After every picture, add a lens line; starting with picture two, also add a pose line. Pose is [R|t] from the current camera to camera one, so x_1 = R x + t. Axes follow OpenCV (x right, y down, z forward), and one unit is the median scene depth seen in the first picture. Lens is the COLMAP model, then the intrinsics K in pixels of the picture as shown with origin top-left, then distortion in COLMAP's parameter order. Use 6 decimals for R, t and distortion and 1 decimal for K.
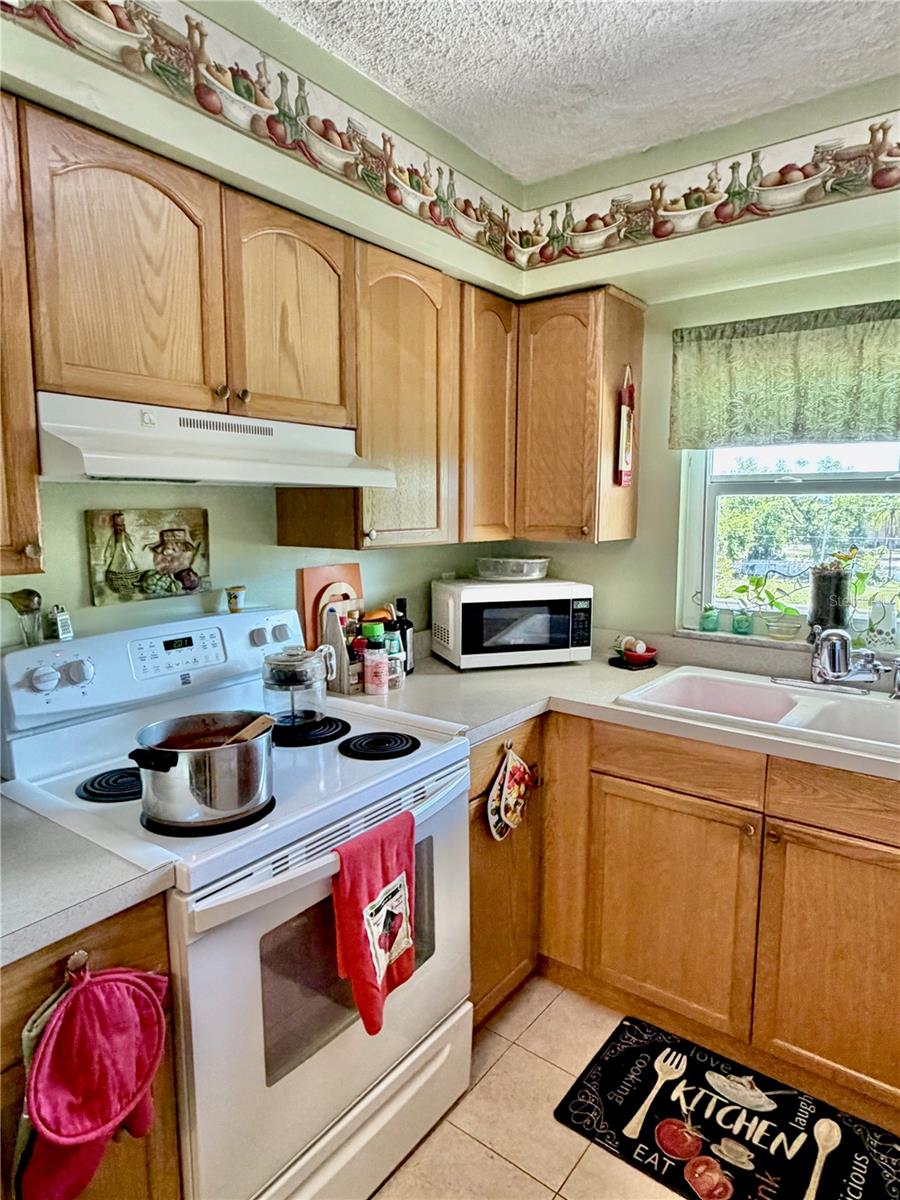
lens RADIAL K [[723.6, 0, 446.0], [0, 723.6, 595.2], [0, 0, 1]] dist [-0.002849, 0.000337]
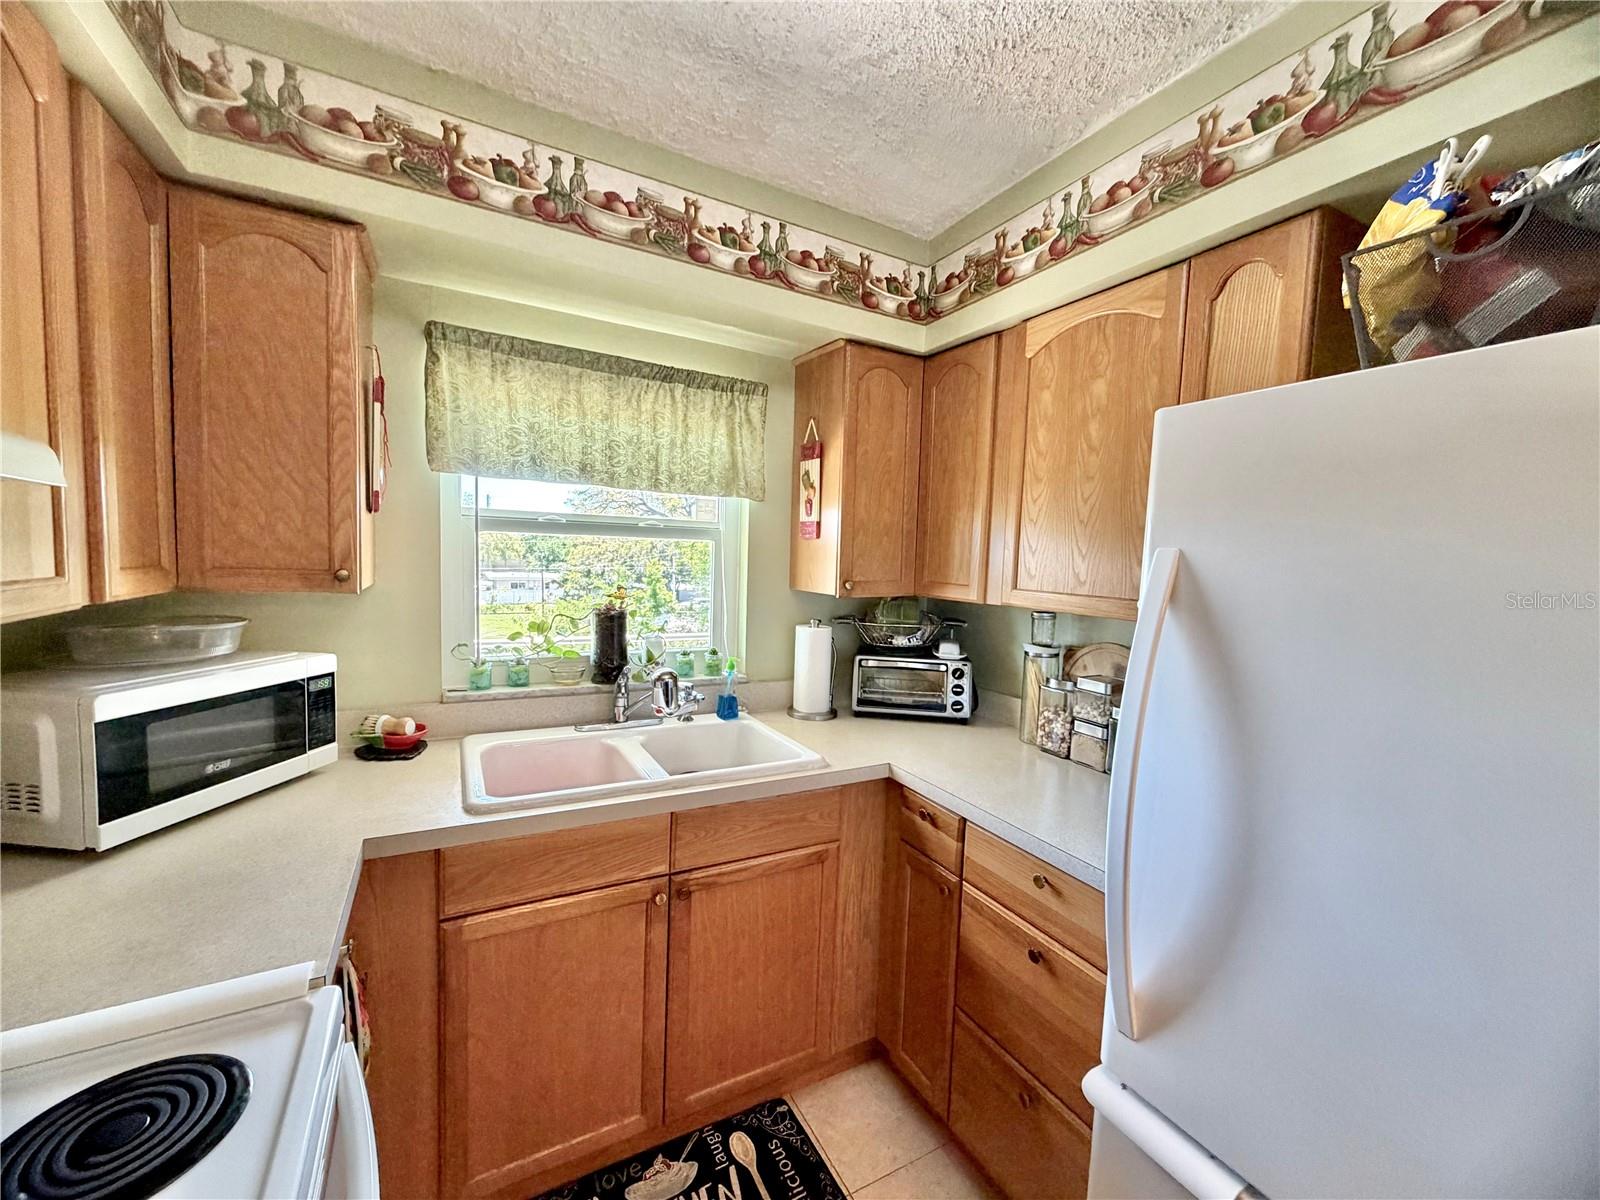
lens RADIAL K [[635.0, 0, 795.1], [0, 635.0, 602.4], [0, 0, 1]] dist [-0.001005, 0.000020]
pose [[0.411978, -0.055333, 0.909512, -0.205327], [0.076082, 0.996758, 0.026178, -0.055662], [-0.908012, 0.058413, 0.414852, 0.435899]]
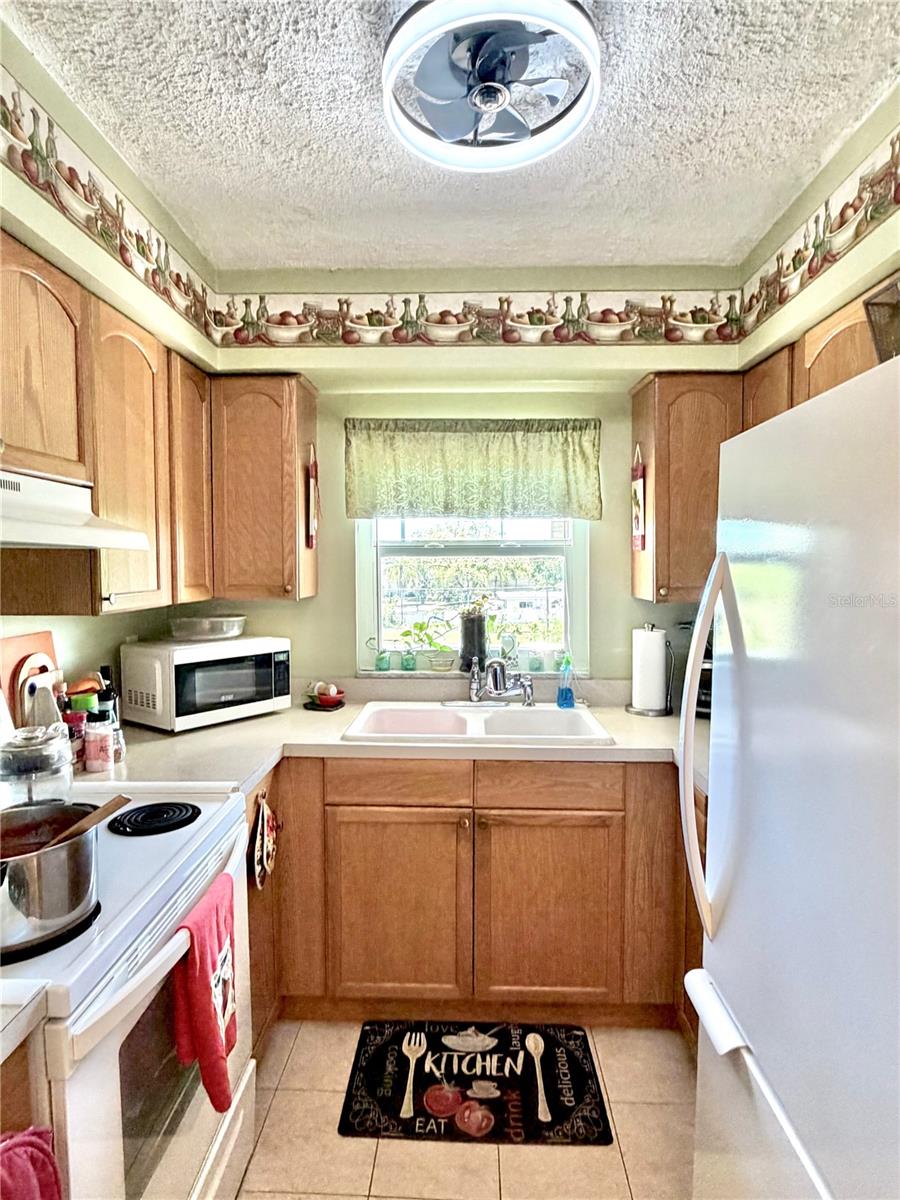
lens RADIAL K [[685.0, 0, 450.0], [0, 685.0, 600.0], [0, 0, 1]] dist [-0.004071, 0.000046]
pose [[0.812105, -0.033604, 0.582543, -0.252214], [0.074260, 0.996175, -0.046059, -0.007374], [-0.578767, 0.080664, 0.811494, 0.017835]]
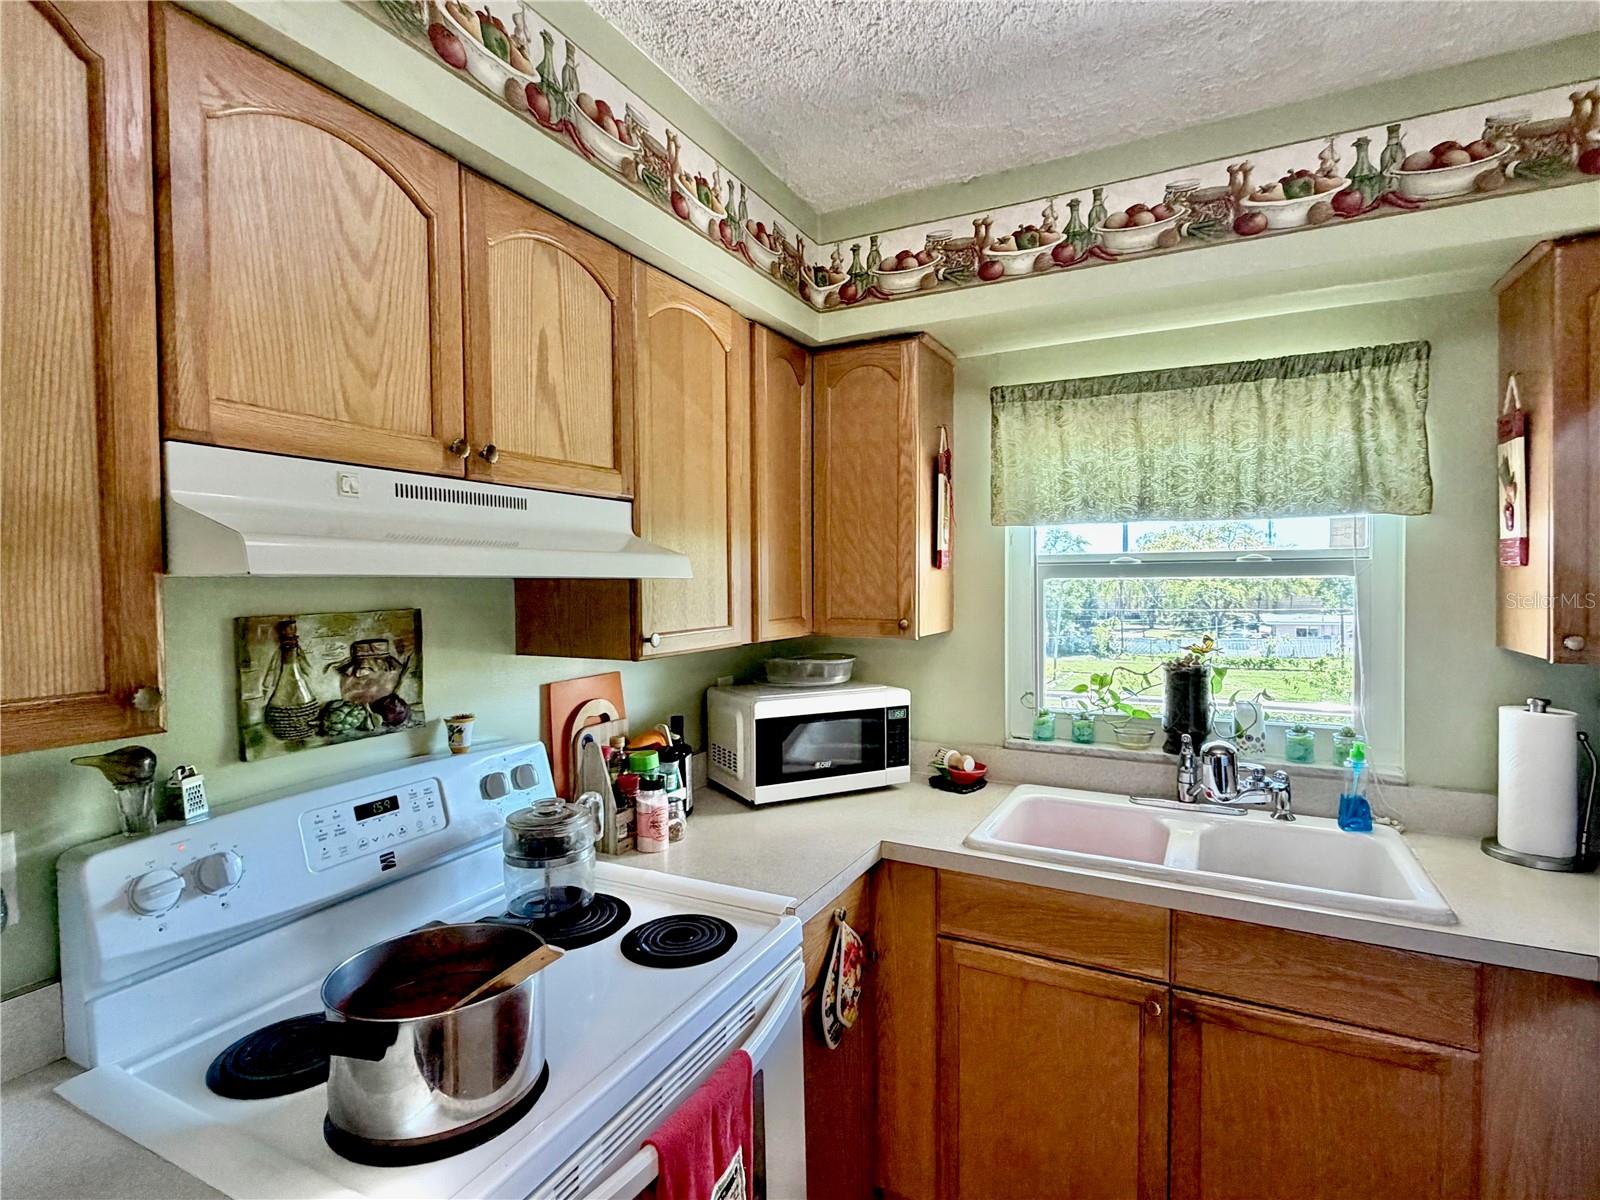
lens RADIAL K [[805.5, 0, 796.6], [0, 805.5, 604.4], [0, 0, 1]] dist [-0.001432, 0.000734]
pose [[0.985897, -0.013667, 0.166797, -0.091461], [0.028948, 0.995563, -0.089529, -0.039443], [-0.164833, 0.093095, 0.981918, 0.150391]]
